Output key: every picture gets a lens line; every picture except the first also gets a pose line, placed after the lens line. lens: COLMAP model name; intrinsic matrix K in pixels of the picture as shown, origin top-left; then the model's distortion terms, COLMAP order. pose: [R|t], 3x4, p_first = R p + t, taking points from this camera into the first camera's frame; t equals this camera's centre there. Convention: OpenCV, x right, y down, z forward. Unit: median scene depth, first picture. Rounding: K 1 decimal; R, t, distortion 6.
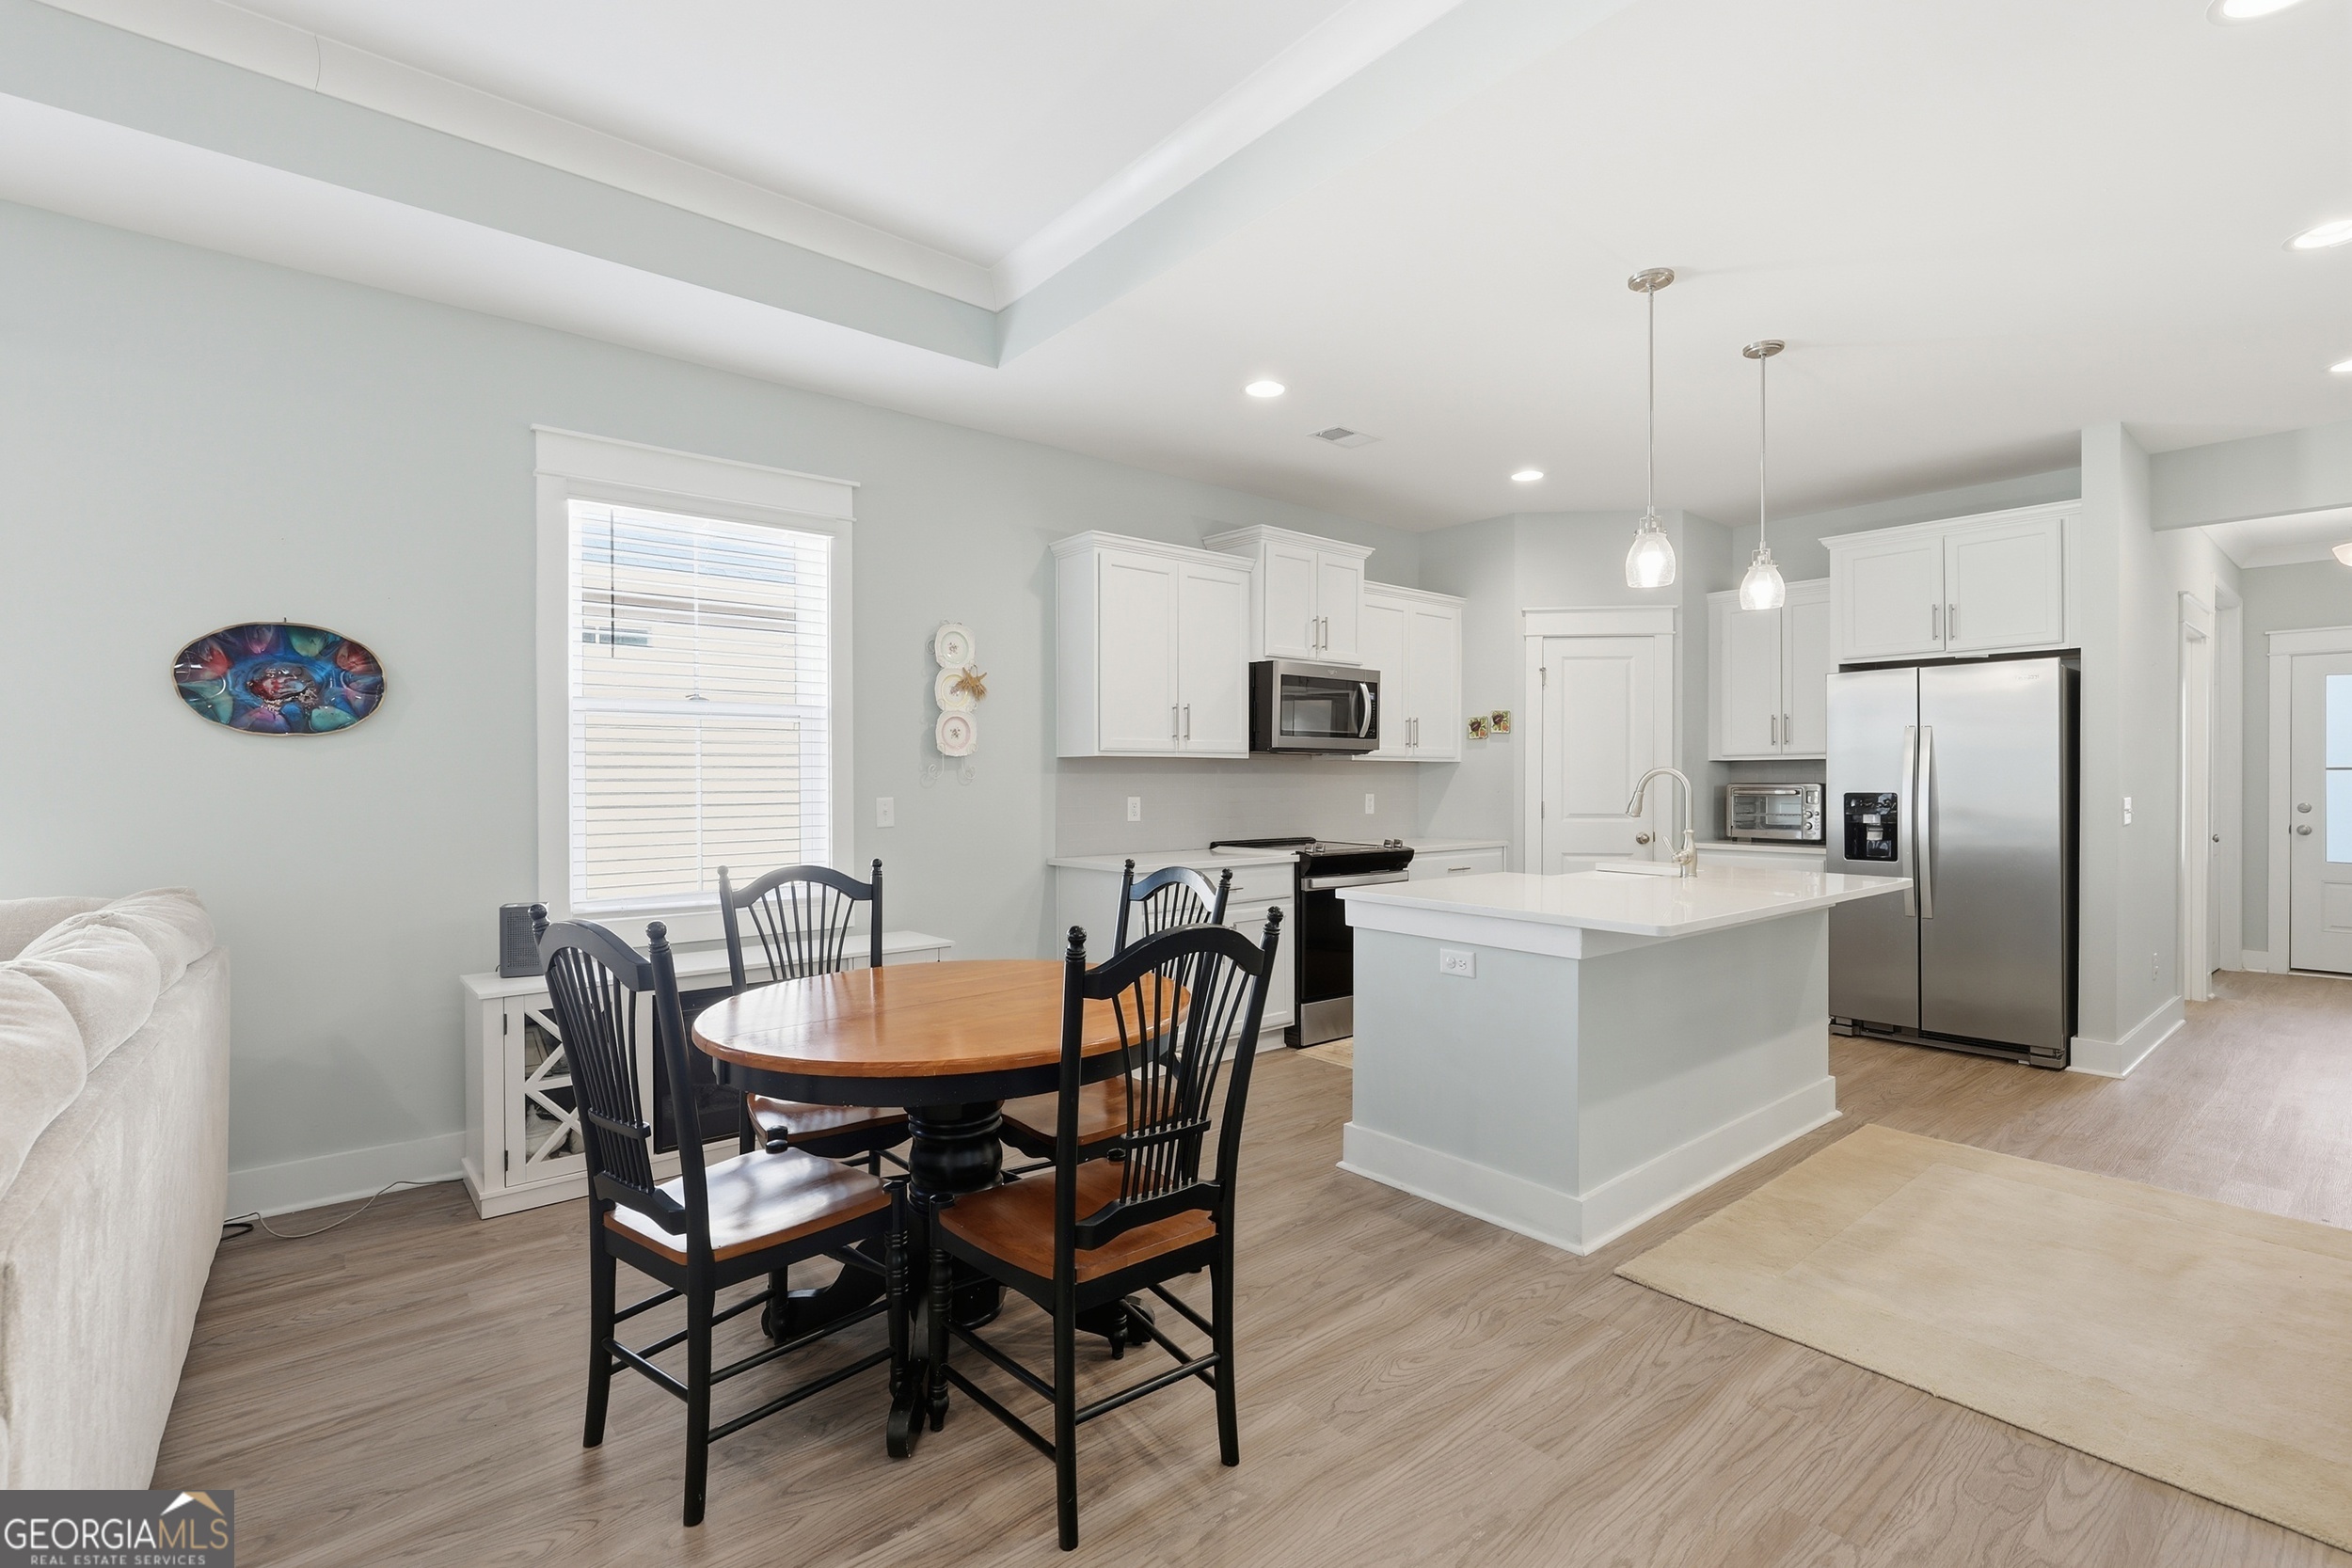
lens RADIAL K [[1088.6, 0, 1179.9], [0, 1088.6, 779.2], [0, 0, 1]] dist [0.004763, 0.000314]
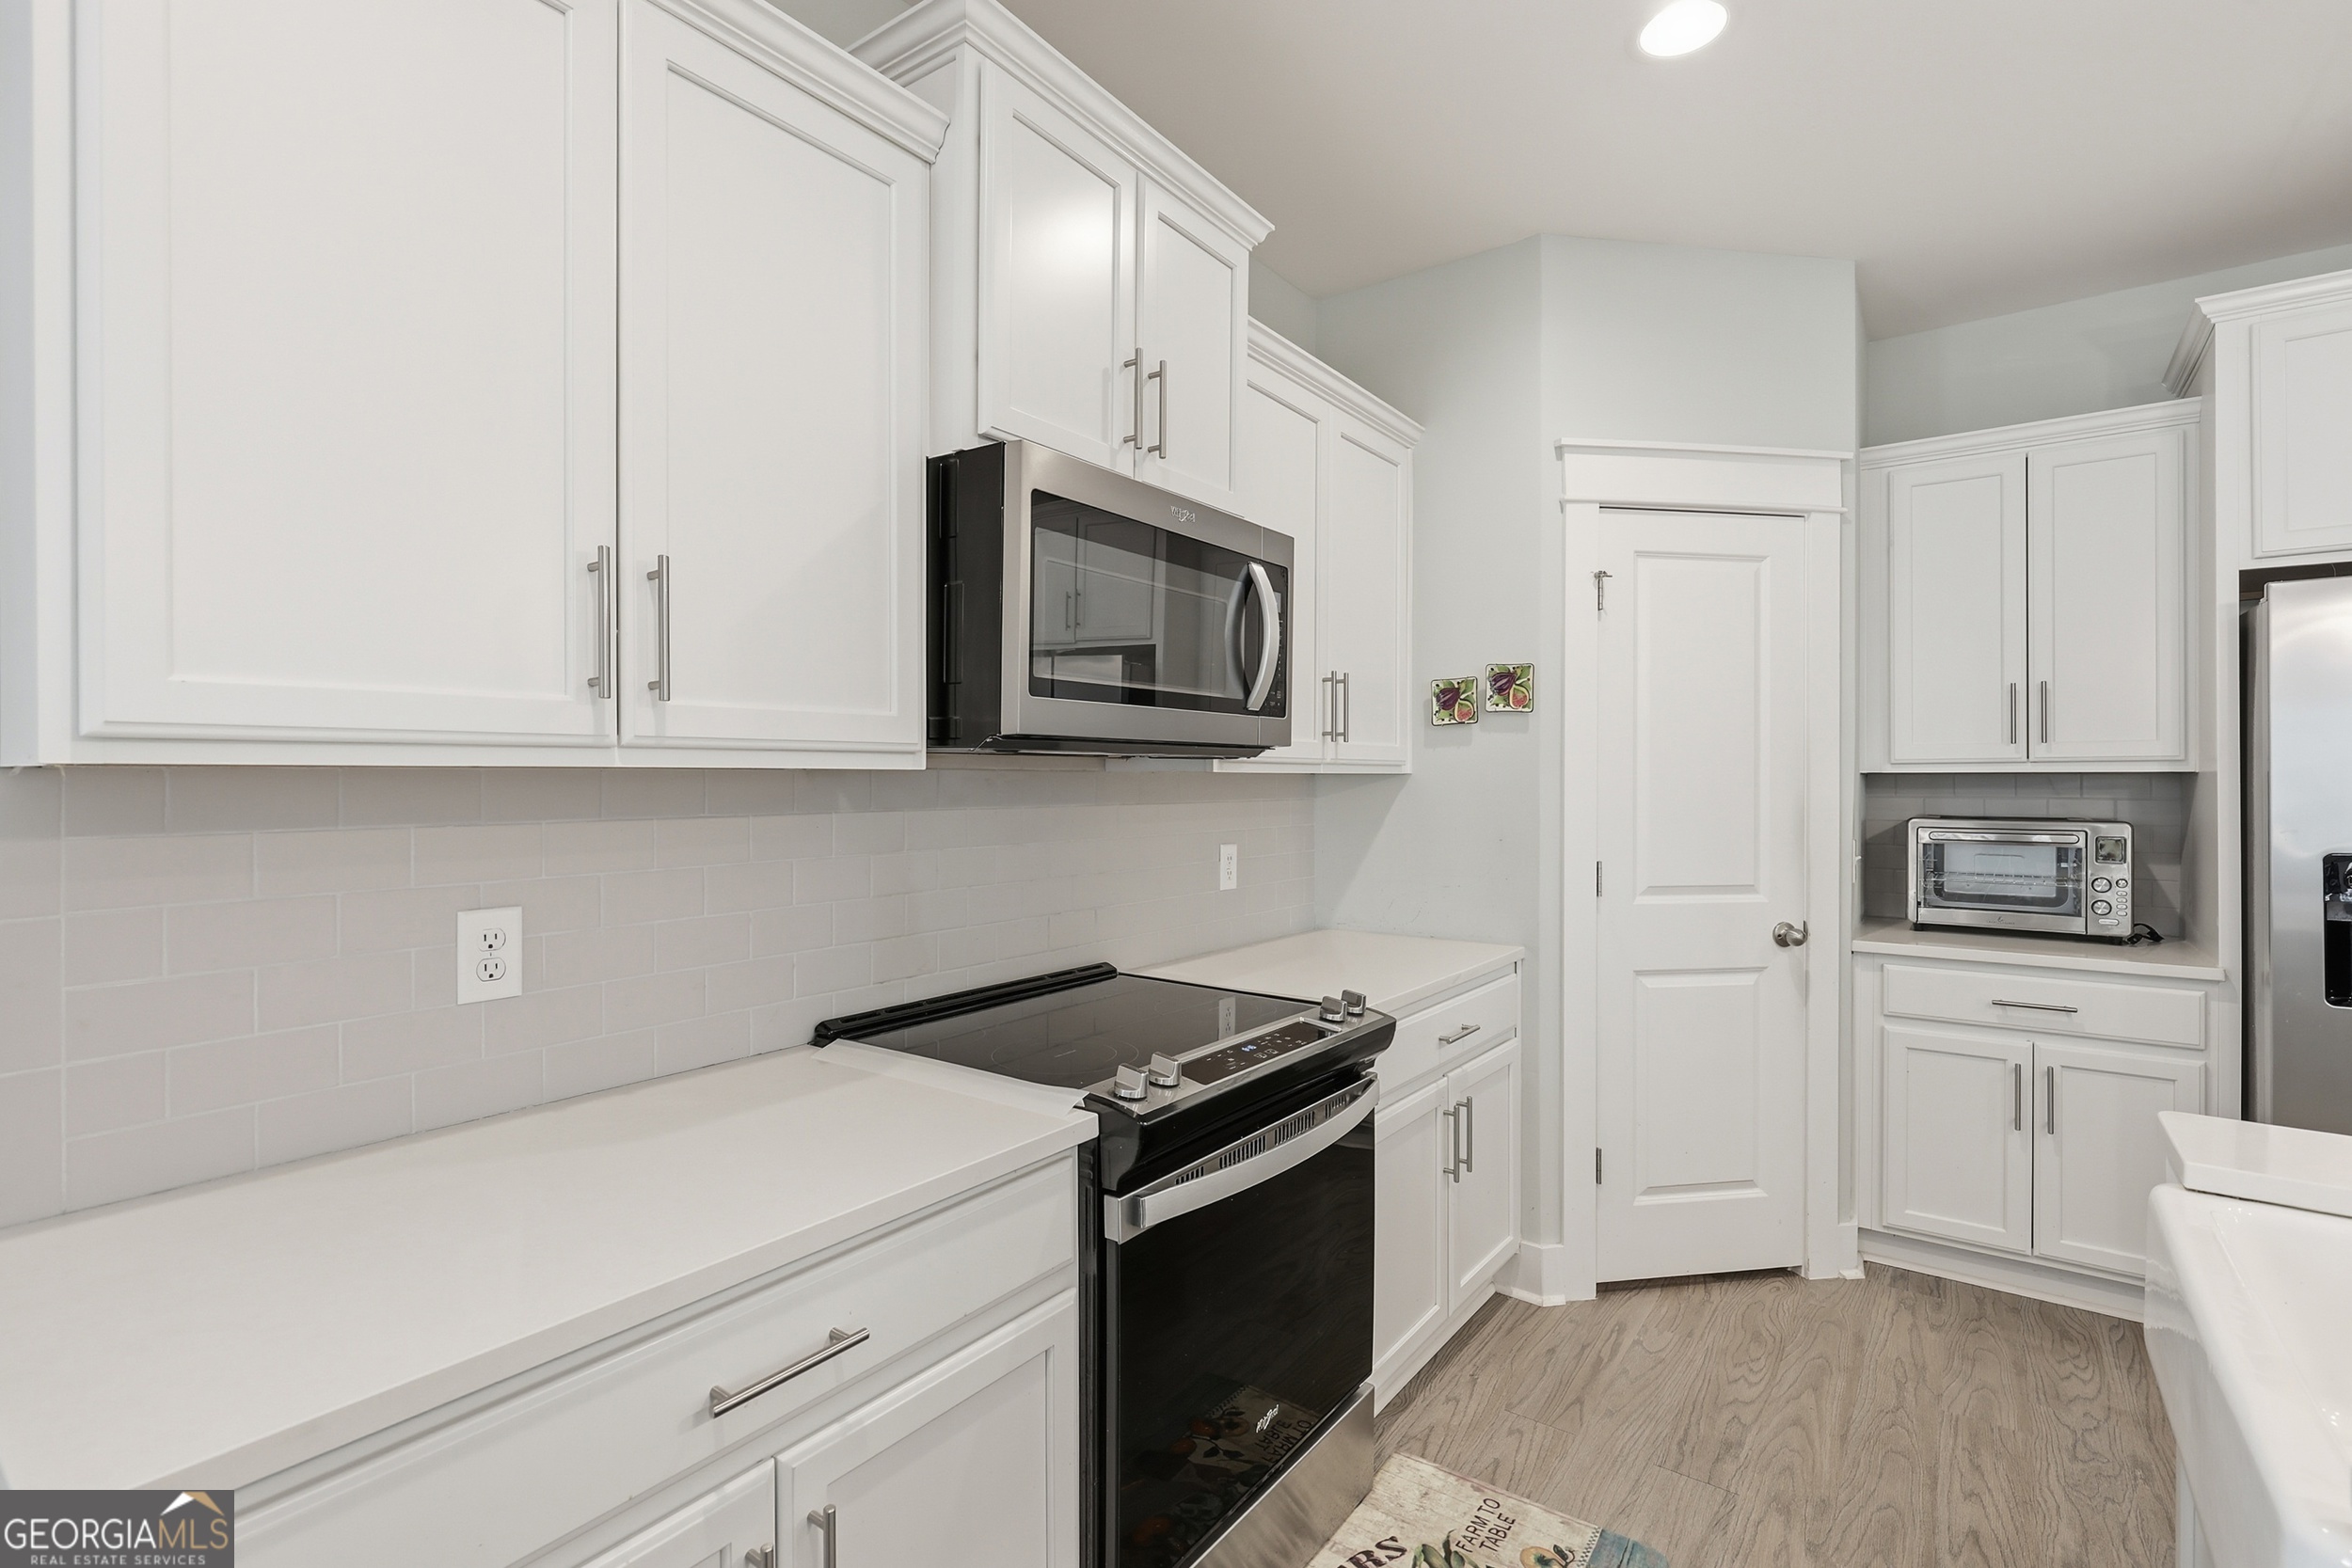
lens RADIAL K [[1088.6, 0, 1187.2], [0, 1088.6, 778.7], [0, 0, 1]] dist [0.004763, 0.000314]
pose [[0.971129, 0.000838, 0.238555, 0.058994], [-0.001109, 0.999999, 0.000998, -0.016269], [-0.238554, -0.001234, 0.971129, 0.652835]]
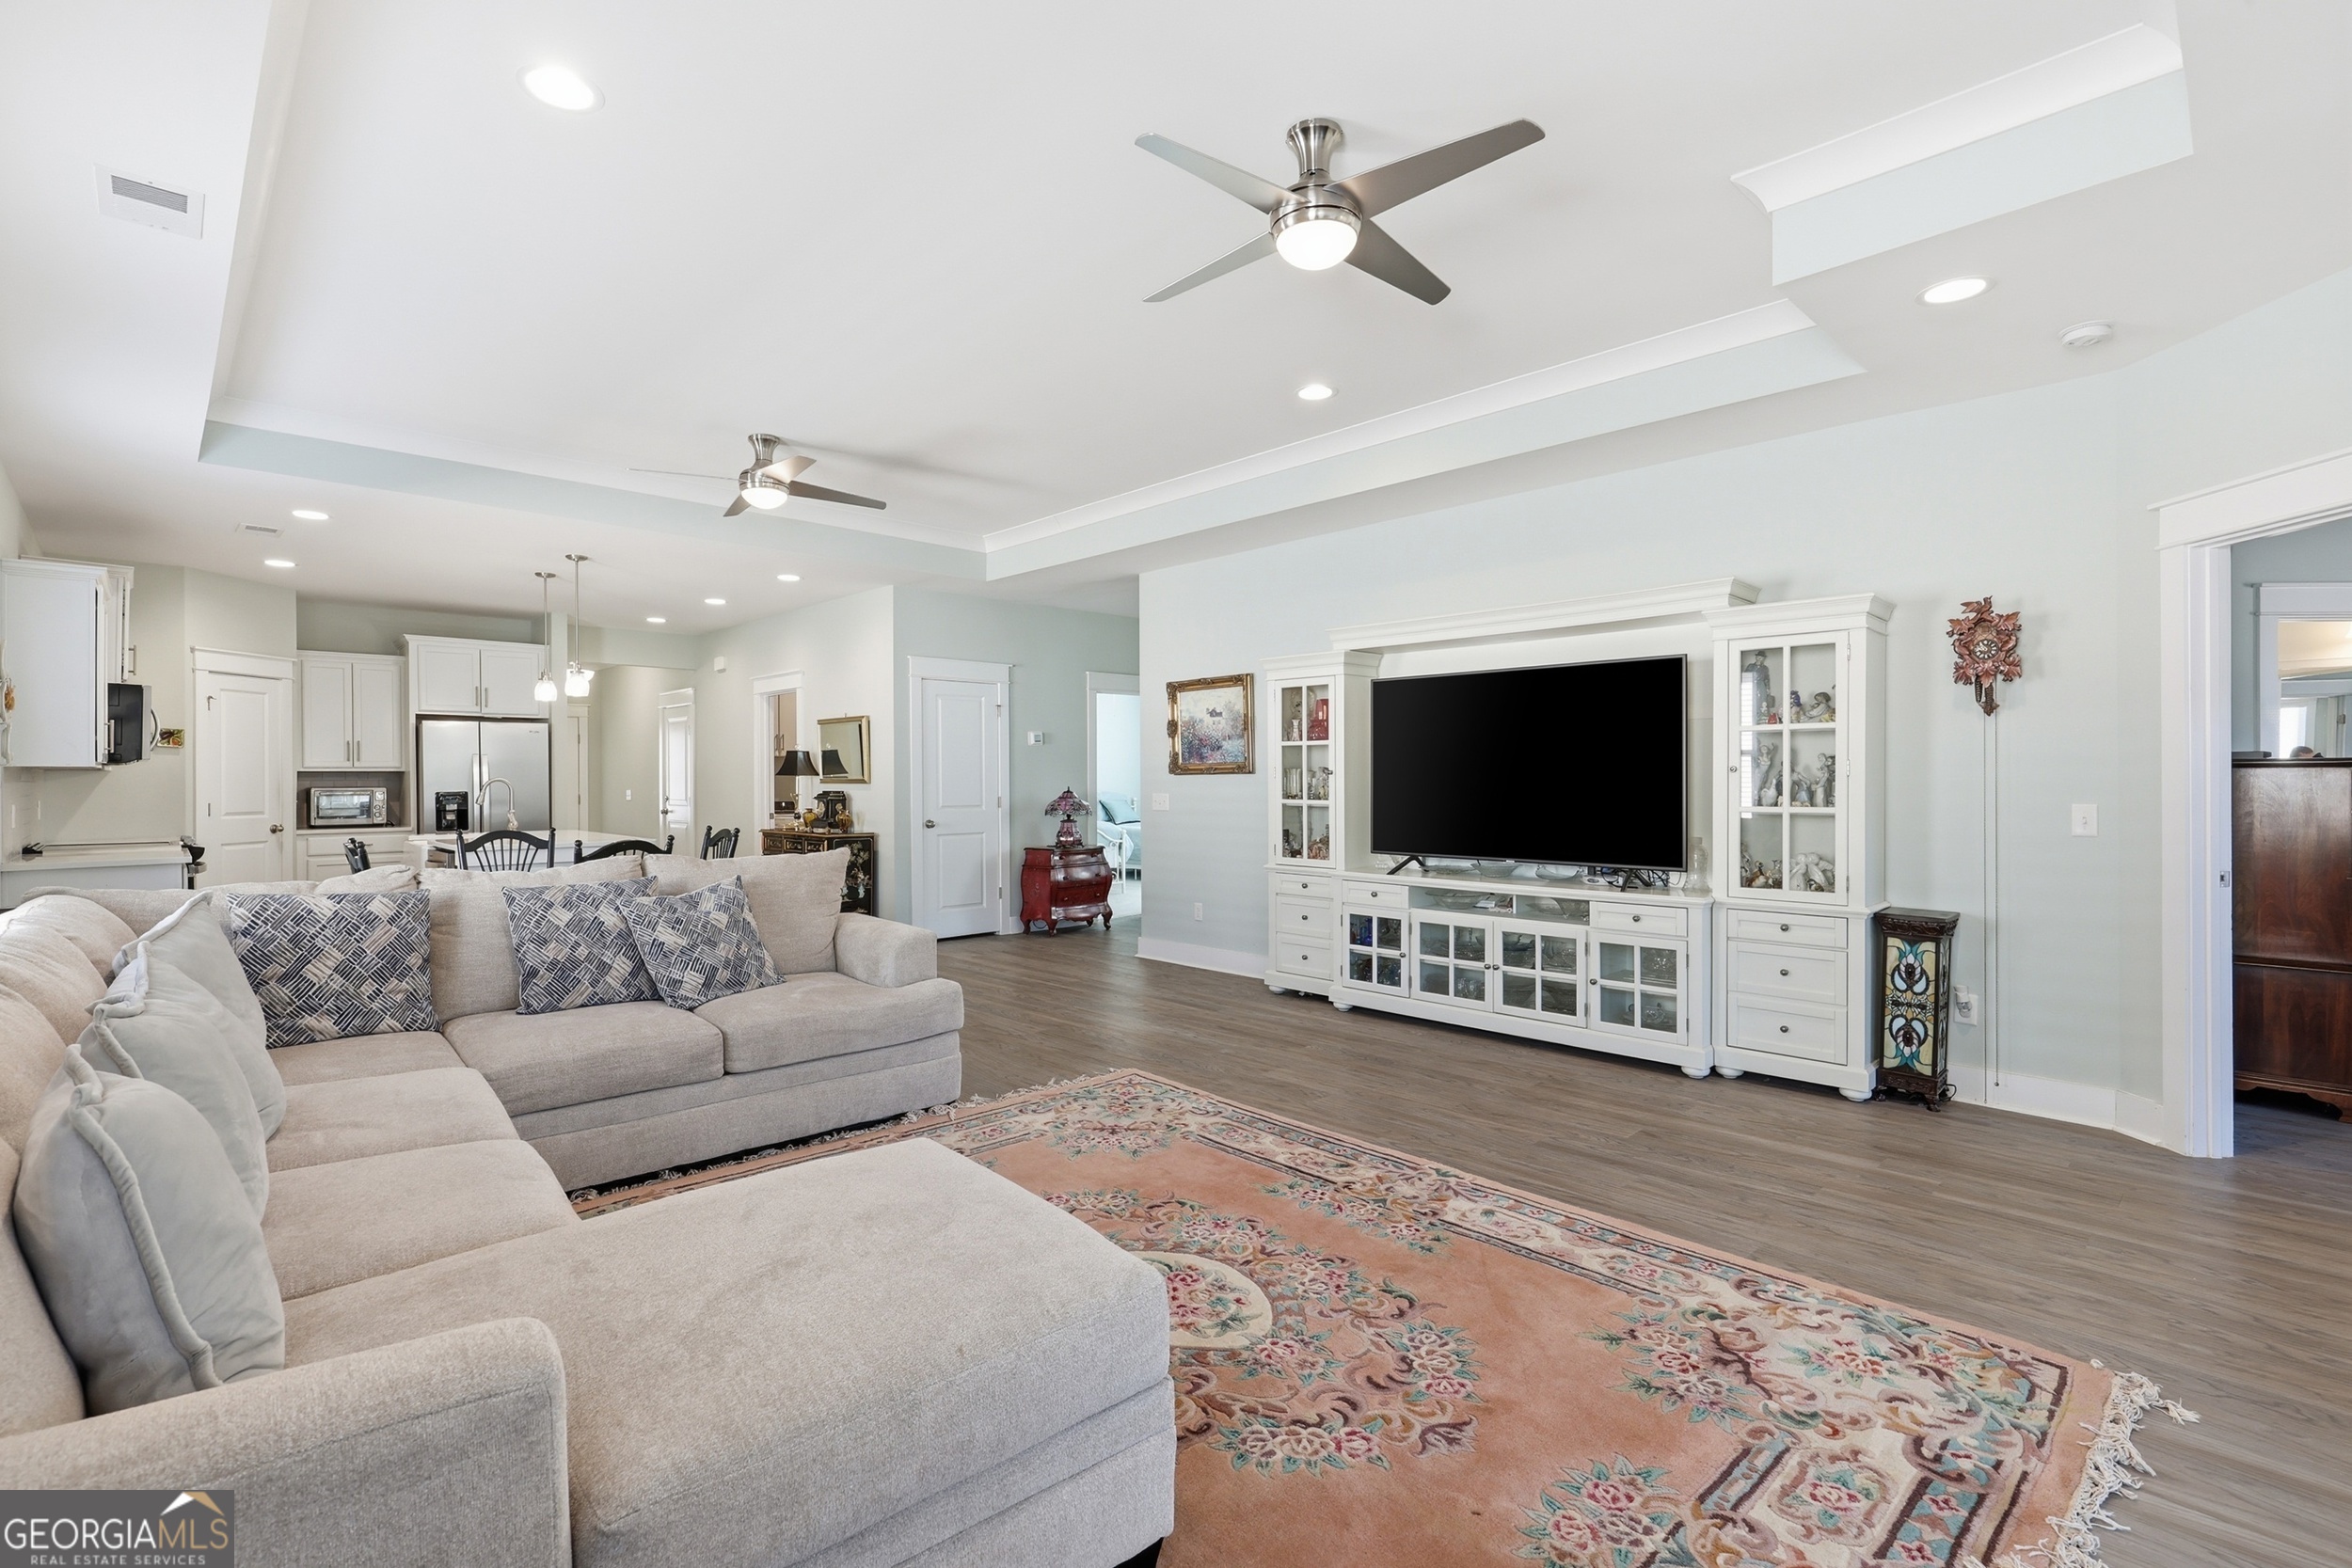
lens RADIAL K [[1088.6, 0, 1190.0], [0, 1088.6, 783.3], [0, 0, 1]] dist [0.004763, 0.000314]
pose [[-0.065218, -0.004197, 0.997862, -1.094462], [0.000069, 0.999991, 0.004210, -0.008092], [-0.997871, 0.000344, -0.065217, -0.047285]]
